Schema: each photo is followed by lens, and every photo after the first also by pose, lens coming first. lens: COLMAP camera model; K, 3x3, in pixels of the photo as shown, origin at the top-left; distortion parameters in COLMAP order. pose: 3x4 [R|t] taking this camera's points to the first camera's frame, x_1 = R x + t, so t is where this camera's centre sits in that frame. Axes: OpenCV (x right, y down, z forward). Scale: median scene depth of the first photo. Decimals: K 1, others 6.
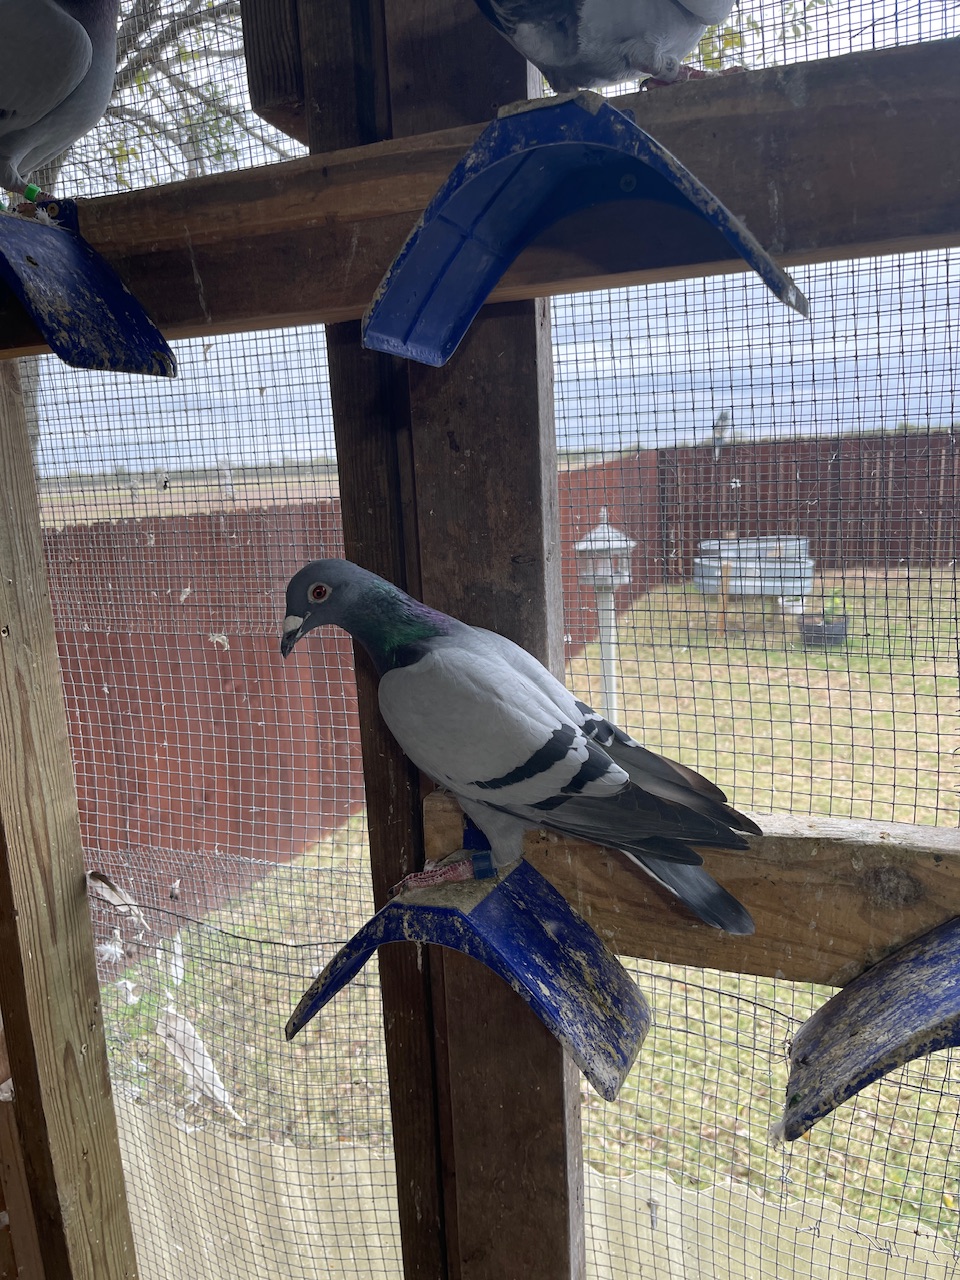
lens RADIAL K [[975.4, 0, 480.1], [0, 975.4, 642.1], [0, 0, 1]] dist [0.027750, -0.036698]
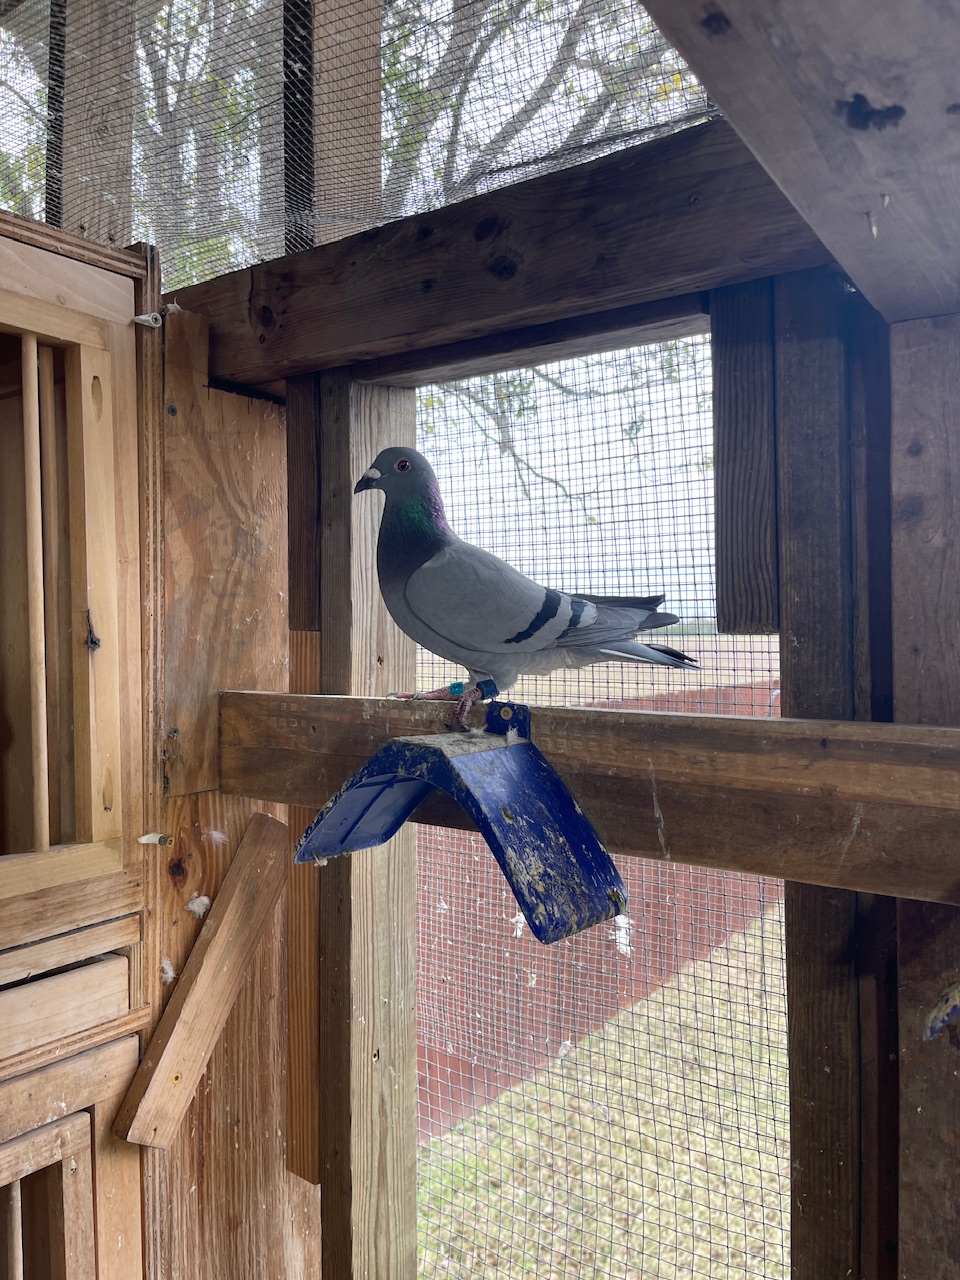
lens RADIAL K [[975.4, 0, 478.7], [0, 975.4, 626.2], [0, 0, 1]] dist [0.027750, -0.036698]
pose [[0.971041, 0.042766, -0.235053, -0.225677], [-0.085583, 0.980823, -0.175105, -0.342266], [0.223057, 0.190151, 0.956080, 0.018673]]
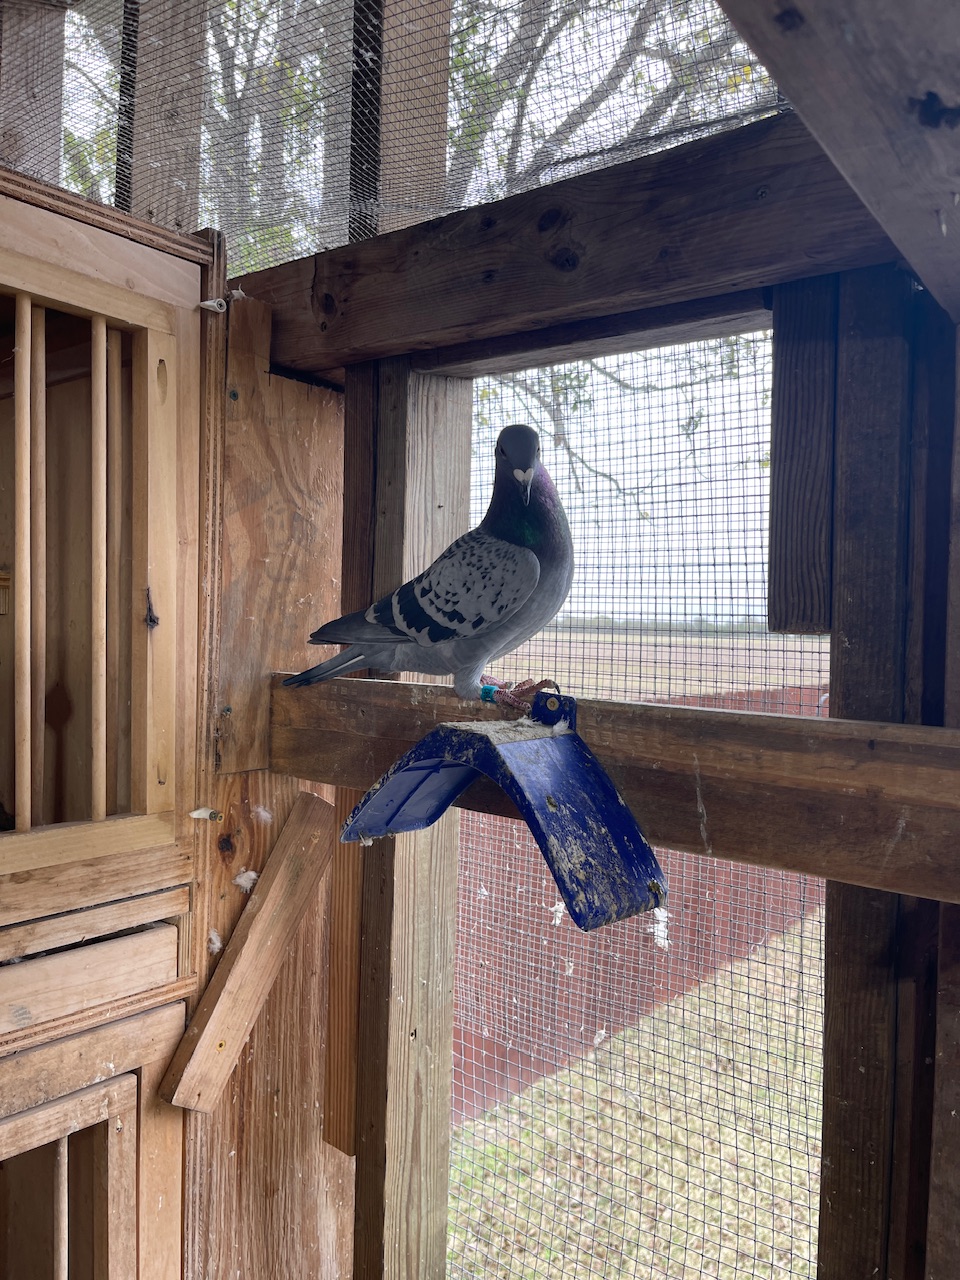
lens RADIAL K [[975.4, 0, 481.9], [0, 975.4, 635.6], [0, 0, 1]] dist [0.027750, -0.036698]
pose [[0.957399, 0.079428, -0.277630, -0.225274], [-0.125810, 0.980115, -0.153448, -0.337399], [0.259921, 0.181840, 0.948354, 0.008856]]
